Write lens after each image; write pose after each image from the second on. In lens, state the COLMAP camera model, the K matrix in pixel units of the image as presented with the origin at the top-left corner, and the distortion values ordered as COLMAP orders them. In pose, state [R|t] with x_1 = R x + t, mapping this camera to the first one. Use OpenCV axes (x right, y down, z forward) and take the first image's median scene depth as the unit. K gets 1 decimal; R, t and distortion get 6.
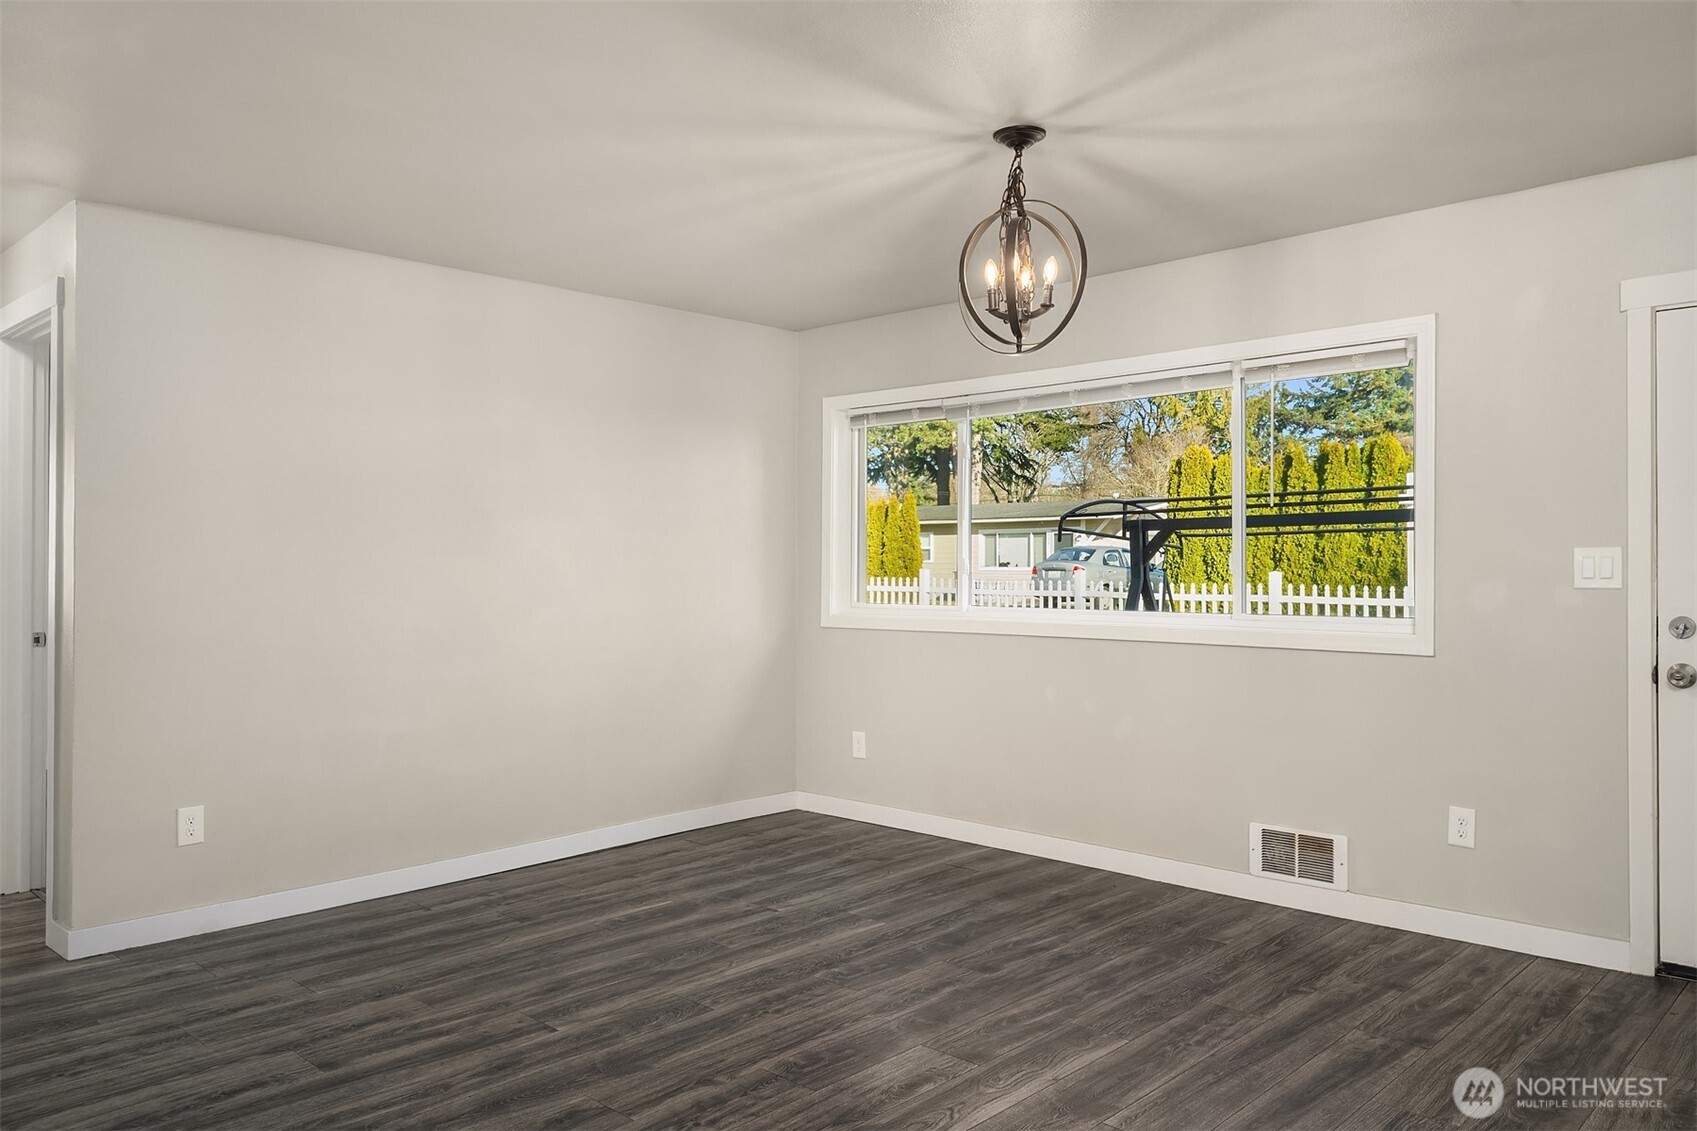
lens RADIAL K [[1203.2, 0, 840.7], [0, 1203.2, 562.8], [0, 0, 1]] dist [0.003638, 0.000055]
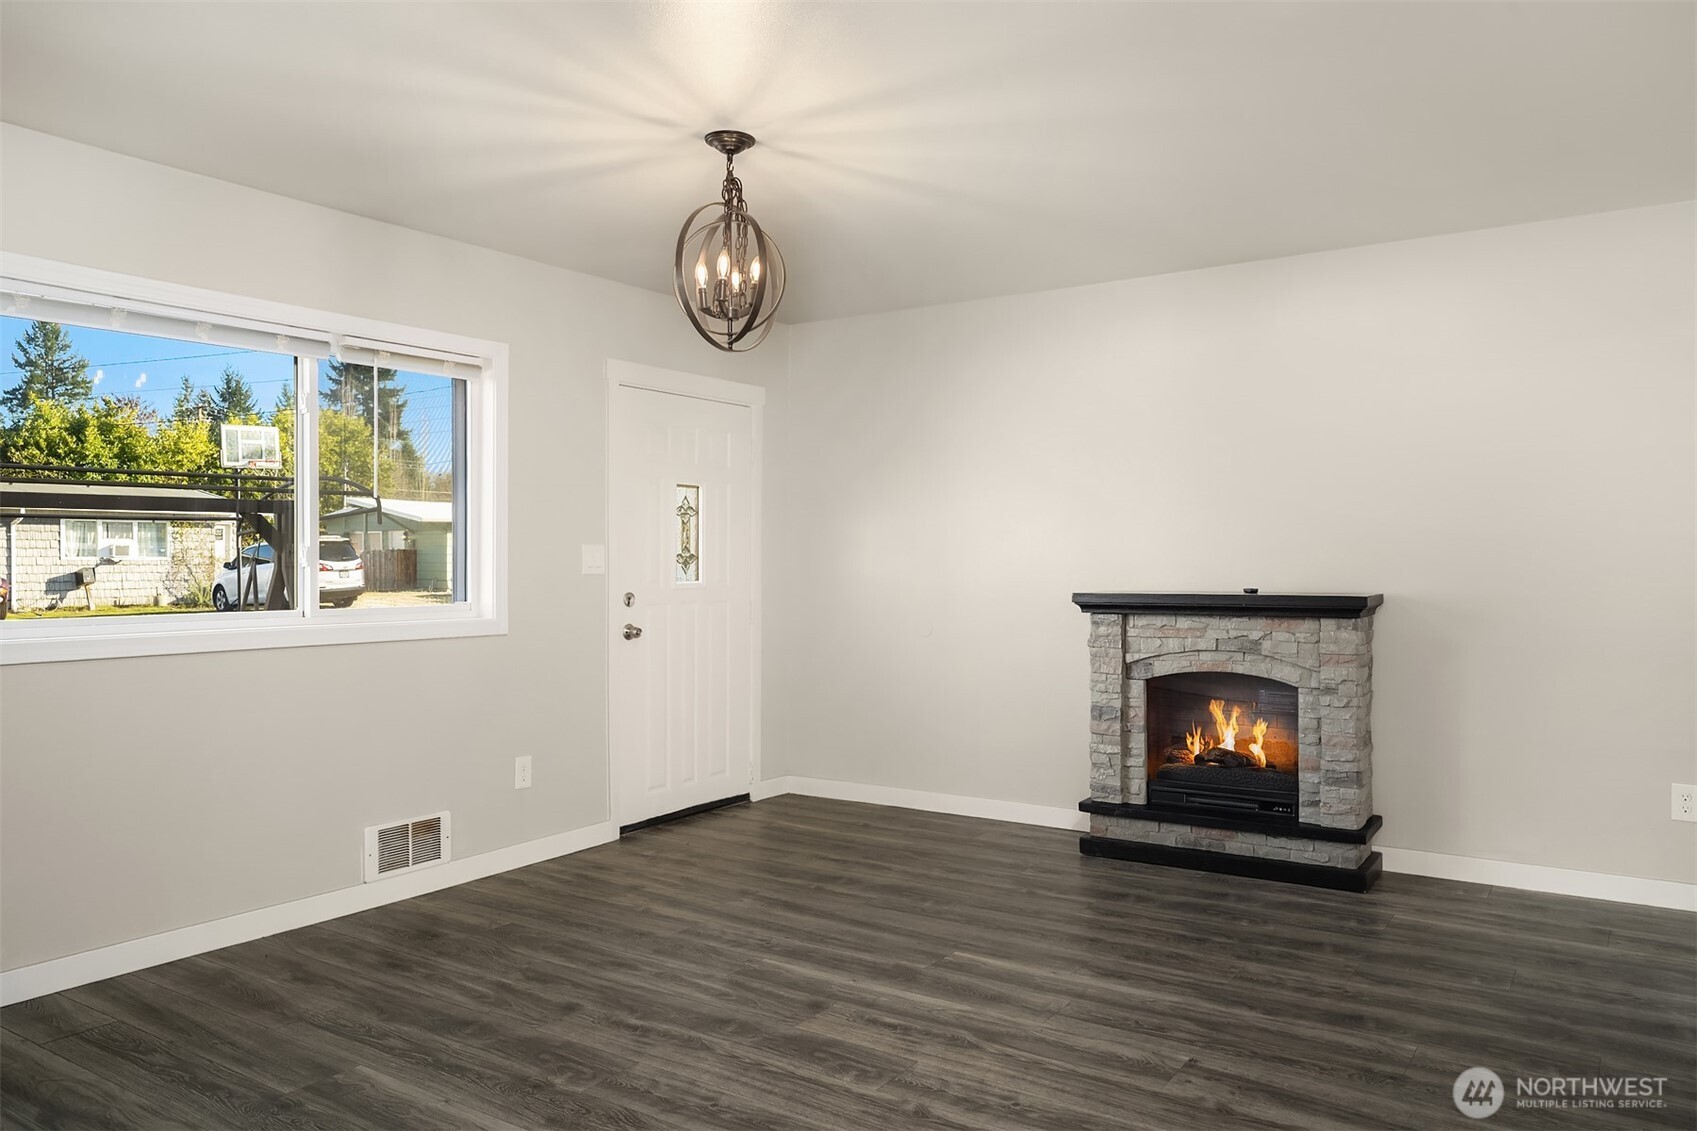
lens RADIAL K [[1203.2, 0, 842.9], [0, 1203.2, 568.9], [0, 0, 1]] dist [0.003638, 0.000055]
pose [[-0.175542, -0.001997, 0.984470, -0.747918], [-0.002210, 0.999996, 0.001634, 0.011269], [-0.984469, -0.001889, -0.175546, 0.909354]]
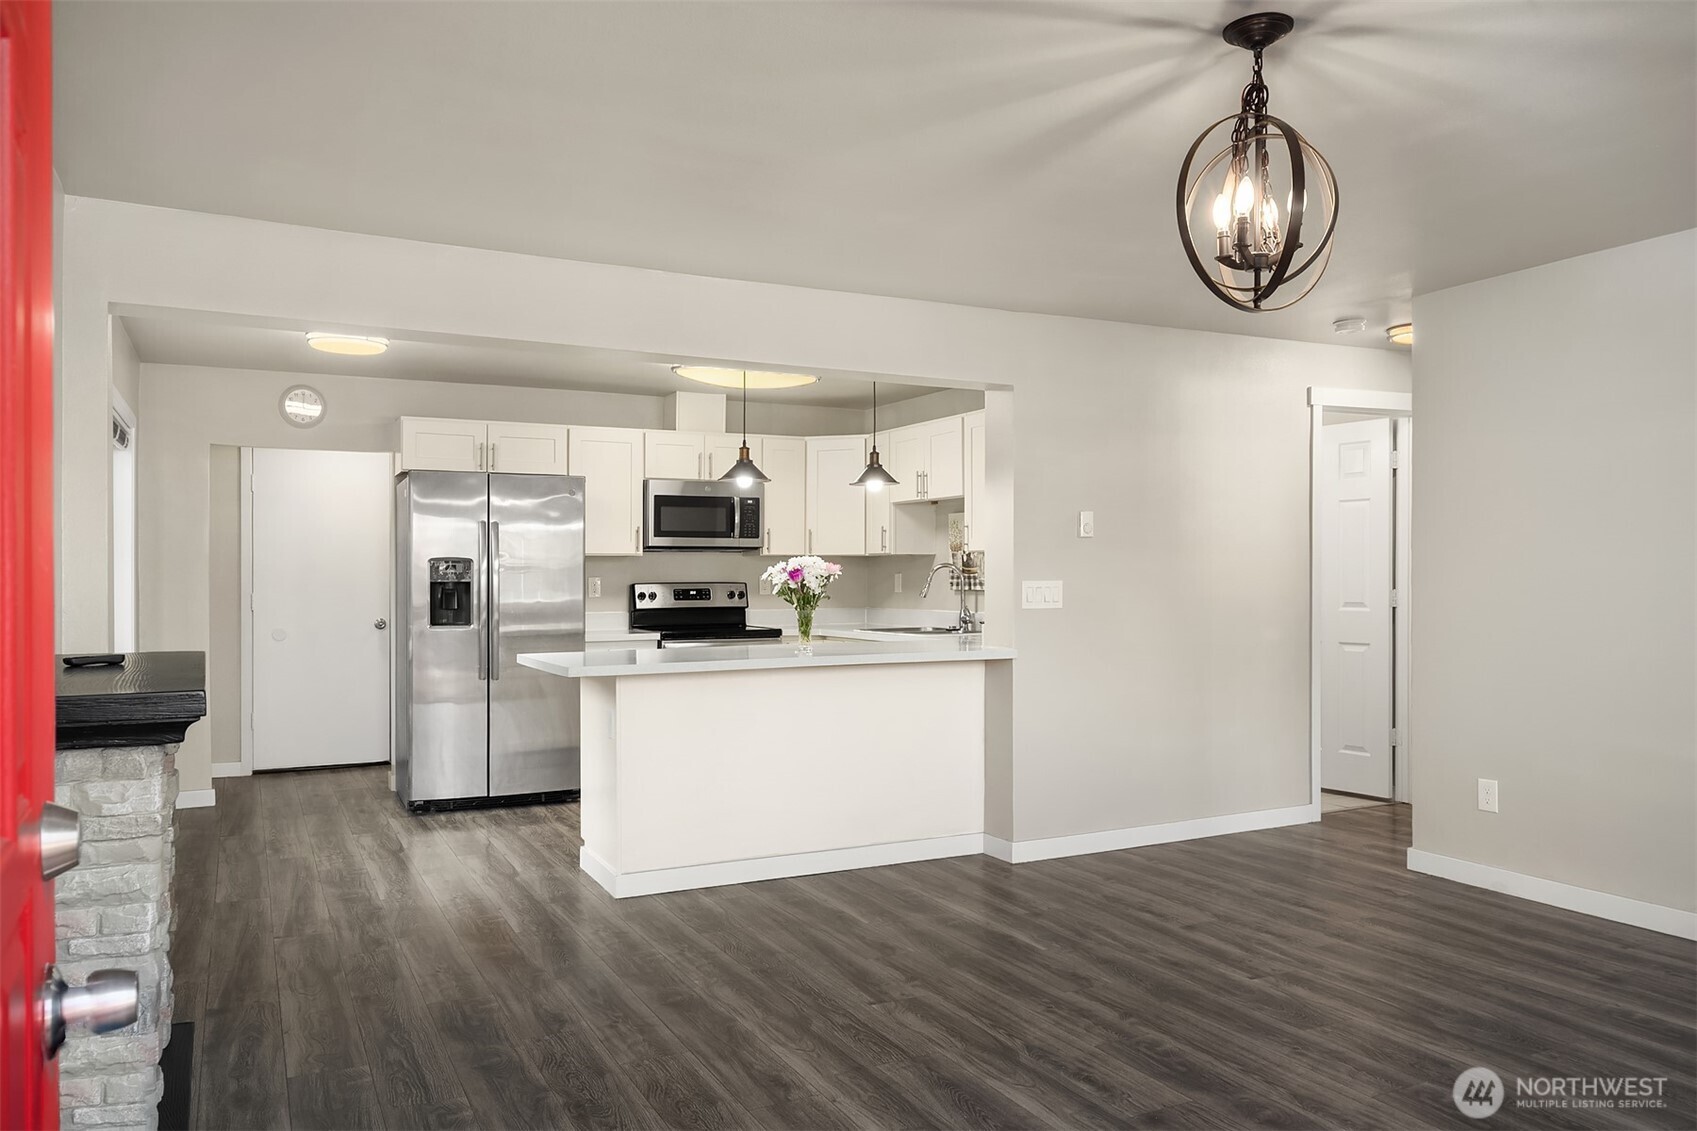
lens RADIAL K [[1203.2, 0, 846.0], [0, 1203.2, 568.6], [0, 0, 1]] dist [0.003638, 0.000055]
pose [[-0.328629, -0.001626, -0.944458, 0.817209], [0.011953, 0.999911, -0.005881, -0.002772], [0.944383, -0.013221, -0.328580, 0.844773]]
